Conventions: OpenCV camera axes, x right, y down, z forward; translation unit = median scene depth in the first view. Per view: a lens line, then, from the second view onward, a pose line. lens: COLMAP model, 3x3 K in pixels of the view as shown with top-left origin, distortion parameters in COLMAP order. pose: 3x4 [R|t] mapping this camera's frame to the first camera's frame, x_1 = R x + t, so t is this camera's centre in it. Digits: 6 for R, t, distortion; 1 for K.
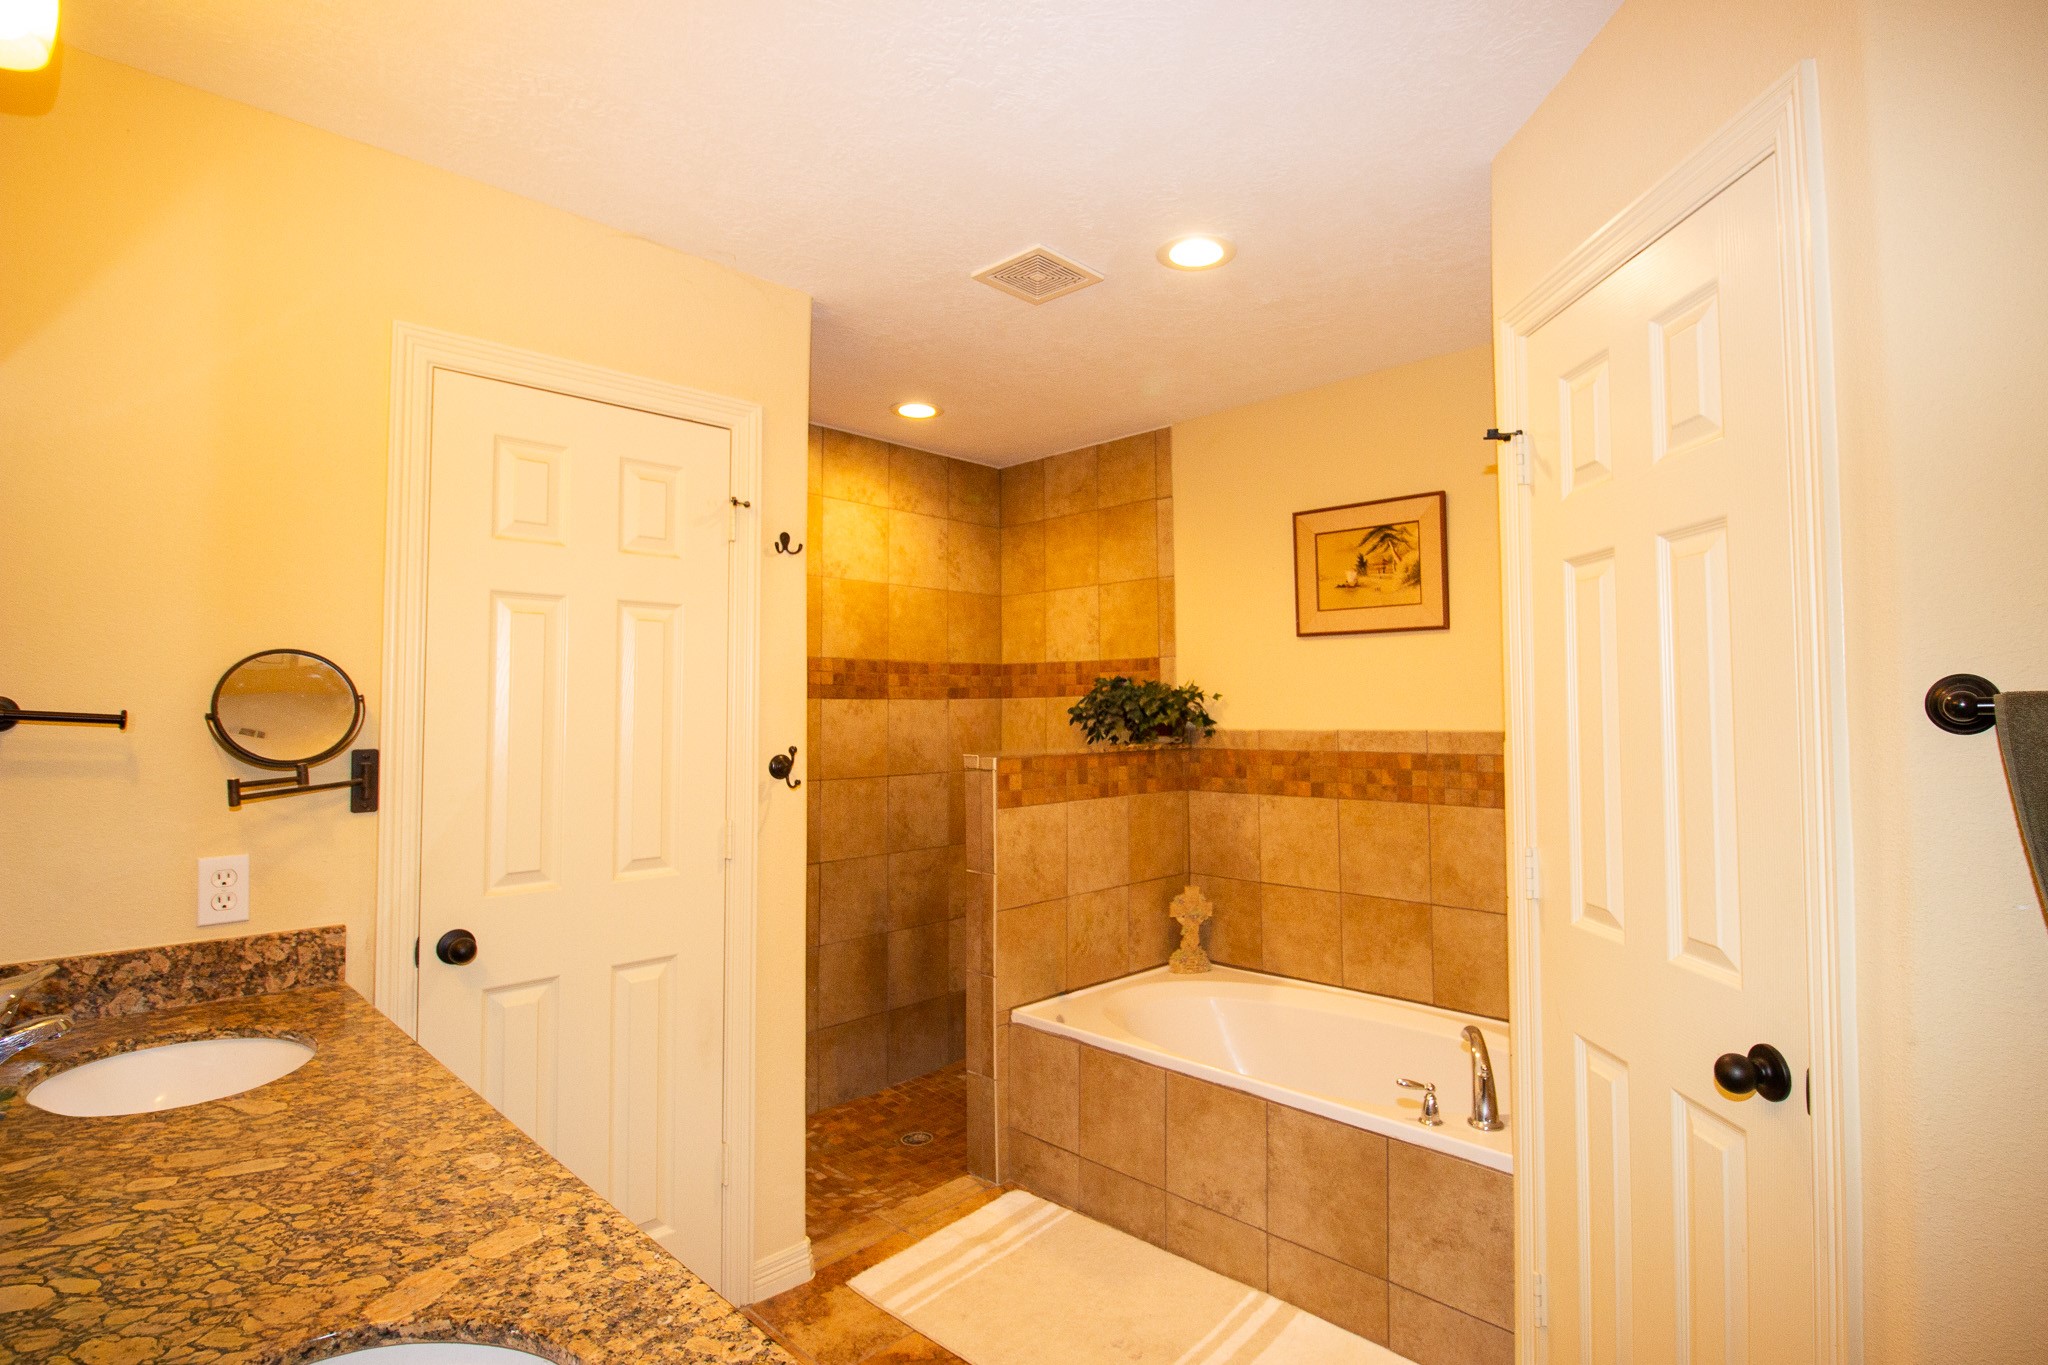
lens RADIAL K [[966.1, 0, 1033.7], [0, 966.1, 682.2], [0, 0, 1]] dist [0.001858, -0.017468]
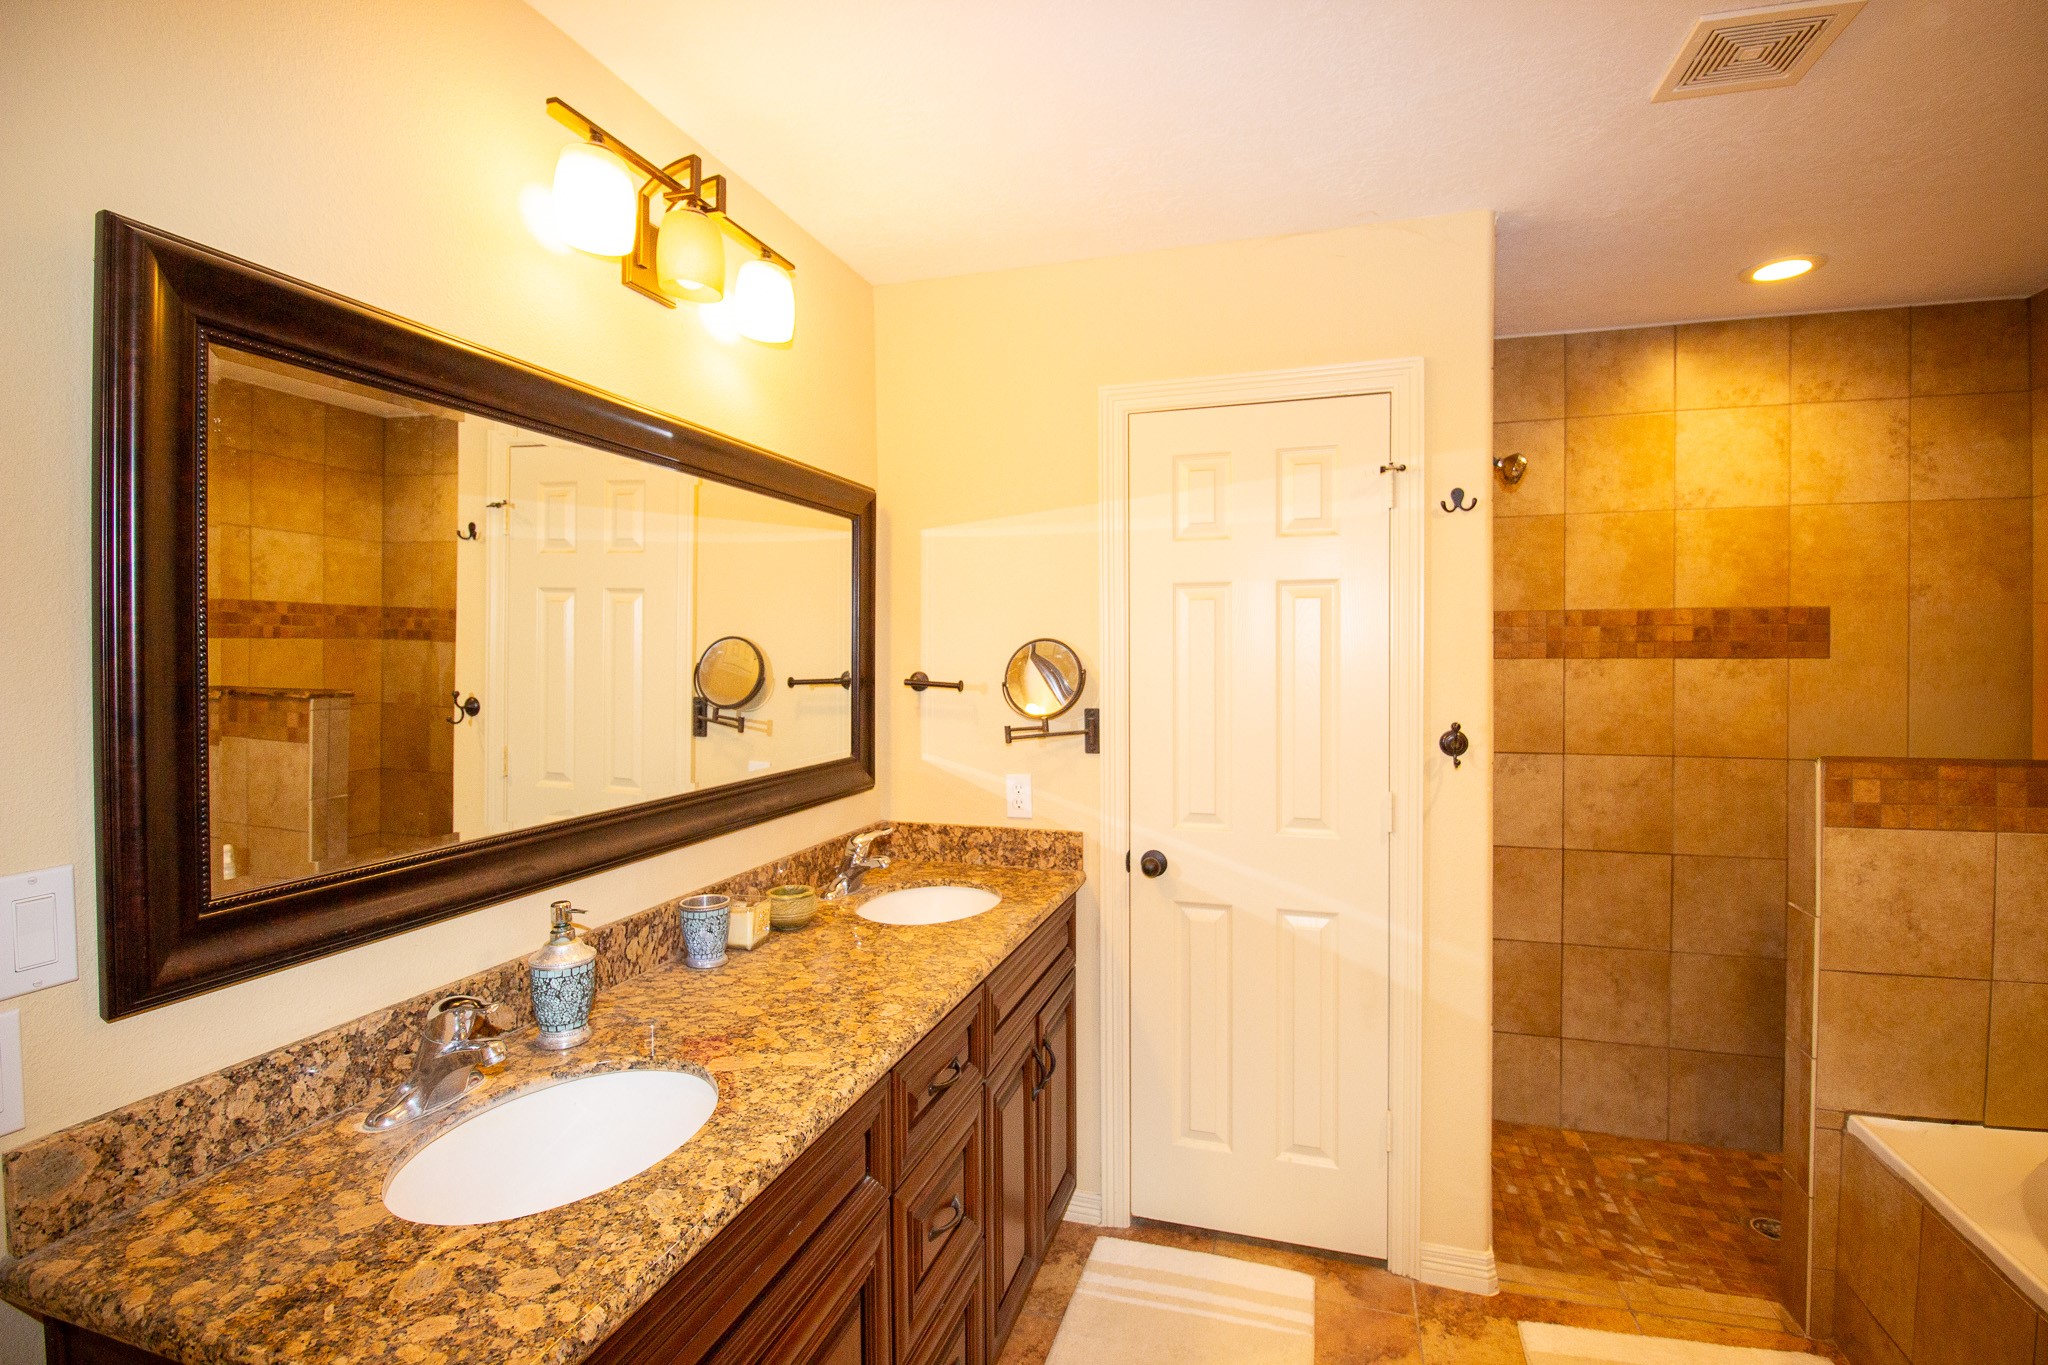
lens RADIAL K [[899.9, 0, 1024.0], [0, 899.9, 682.5], [0, 0, 1]] dist [0.002734, -0.011564]
pose [[0.485553, 0.027821, -0.873764, 0.289348], [0.028809, 0.998441, 0.047799, -0.024009], [0.873732, -0.048381, 0.483995, 0.219777]]
